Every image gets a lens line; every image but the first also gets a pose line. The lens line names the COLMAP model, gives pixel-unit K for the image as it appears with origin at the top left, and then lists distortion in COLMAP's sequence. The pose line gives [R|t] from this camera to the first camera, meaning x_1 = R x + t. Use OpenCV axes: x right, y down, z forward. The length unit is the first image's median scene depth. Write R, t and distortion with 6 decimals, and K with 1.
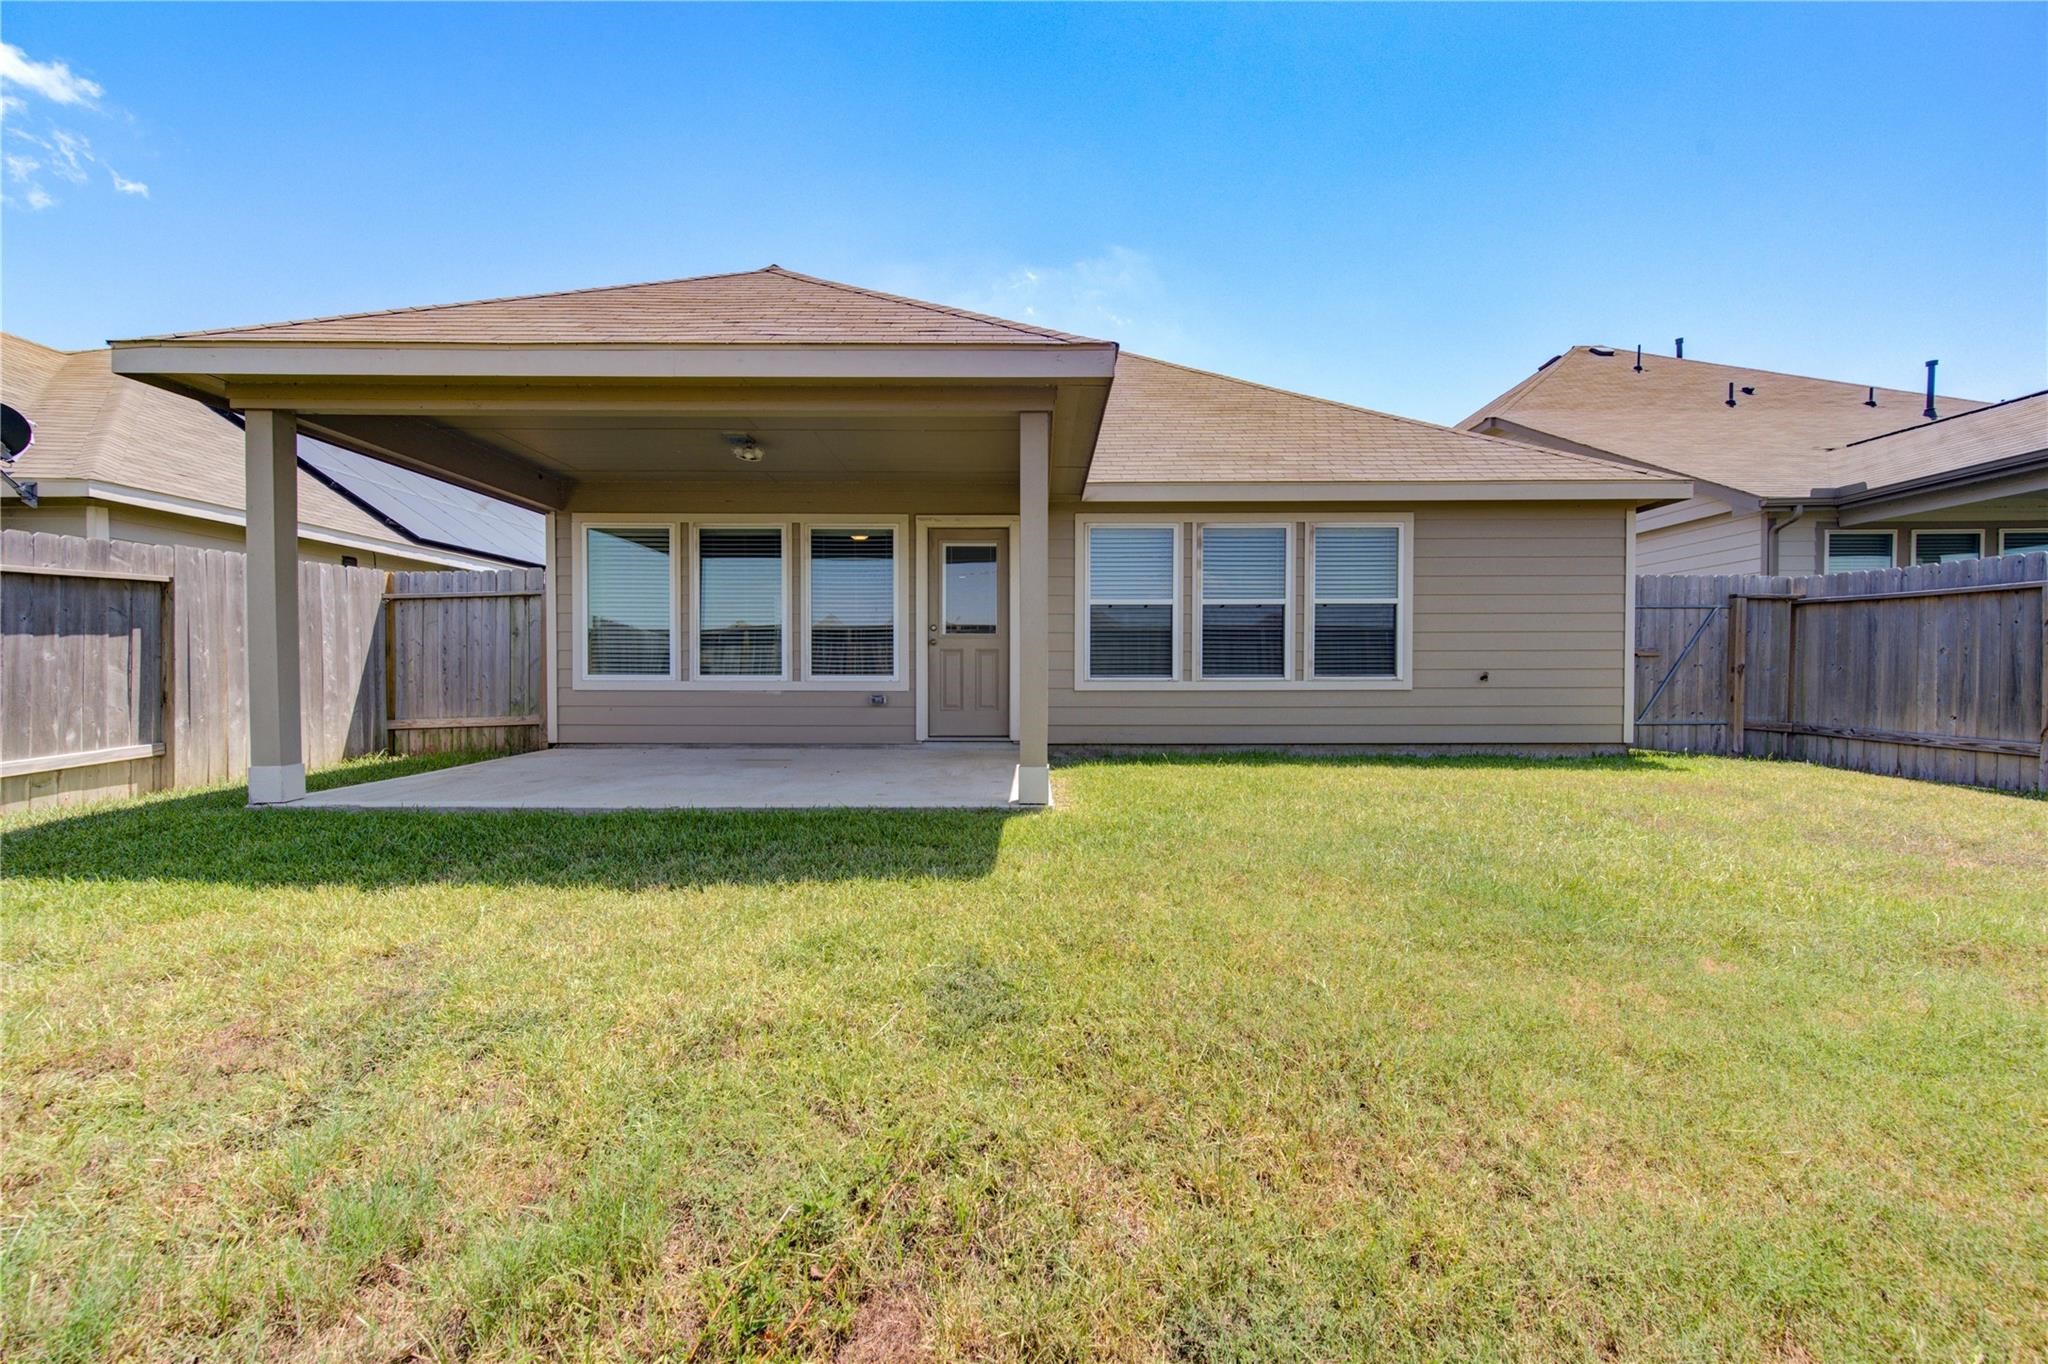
lens RADIAL K [[802.8, 0, 1026.1], [0, 802.8, 686.0], [0, 0, 1]] dist [0.007057, -0.000184]
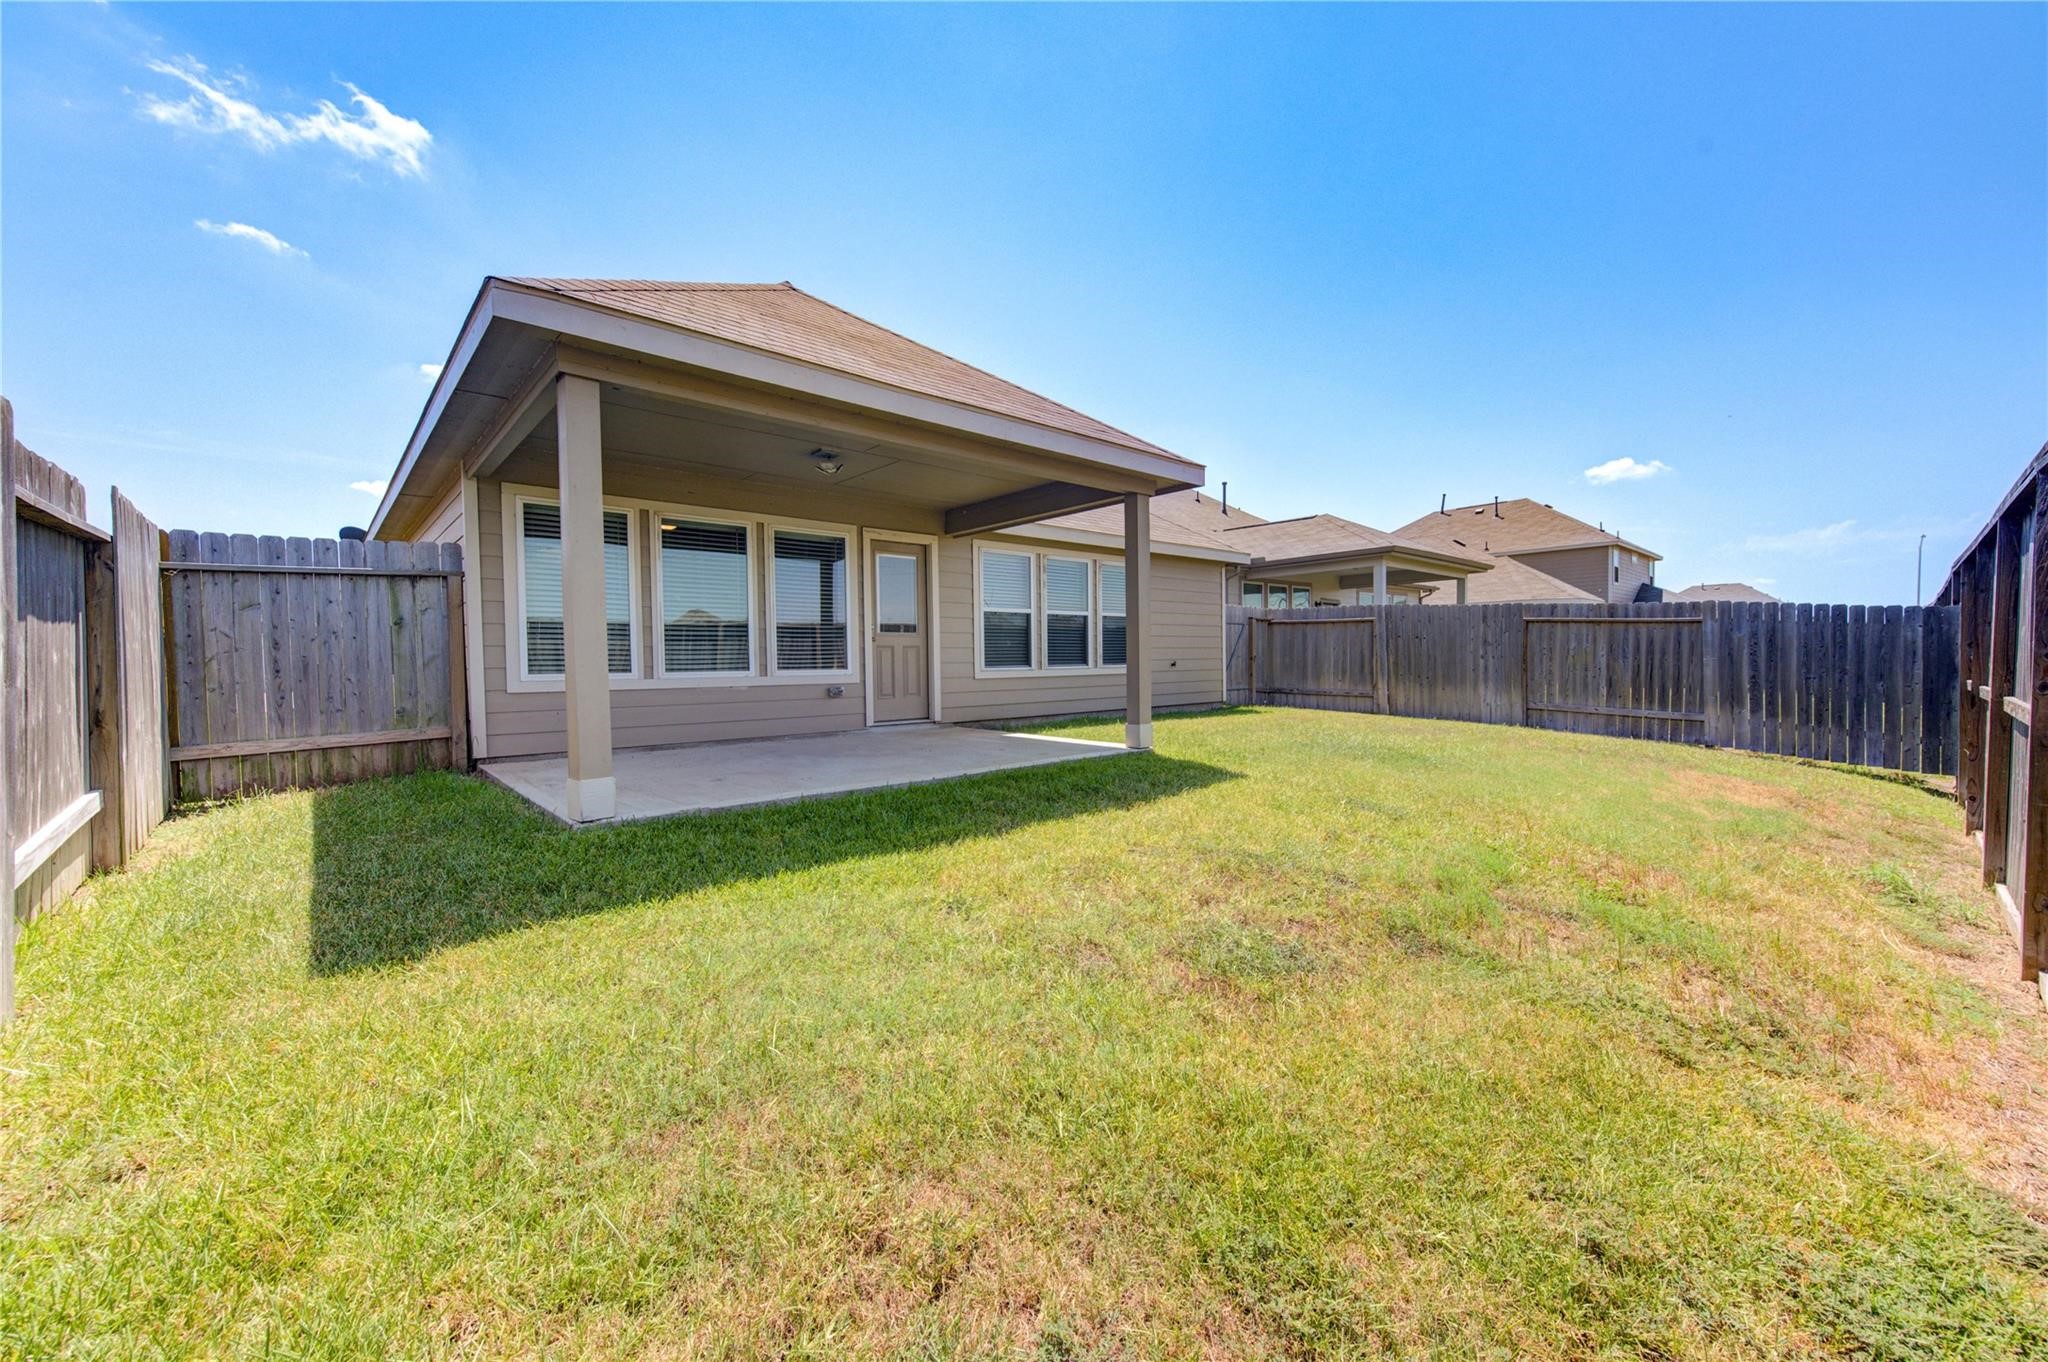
lens RADIAL K [[807.4, 0, 1027.0], [0, 807.4, 676.5], [0, 0, 1]] dist [0.000464, -0.001106]
pose [[0.734876, -0.022480, 0.677829, -0.739784], [0.024839, 0.999672, 0.006225, -0.004033], [-0.677746, 0.012262, 0.735193, 0.012486]]
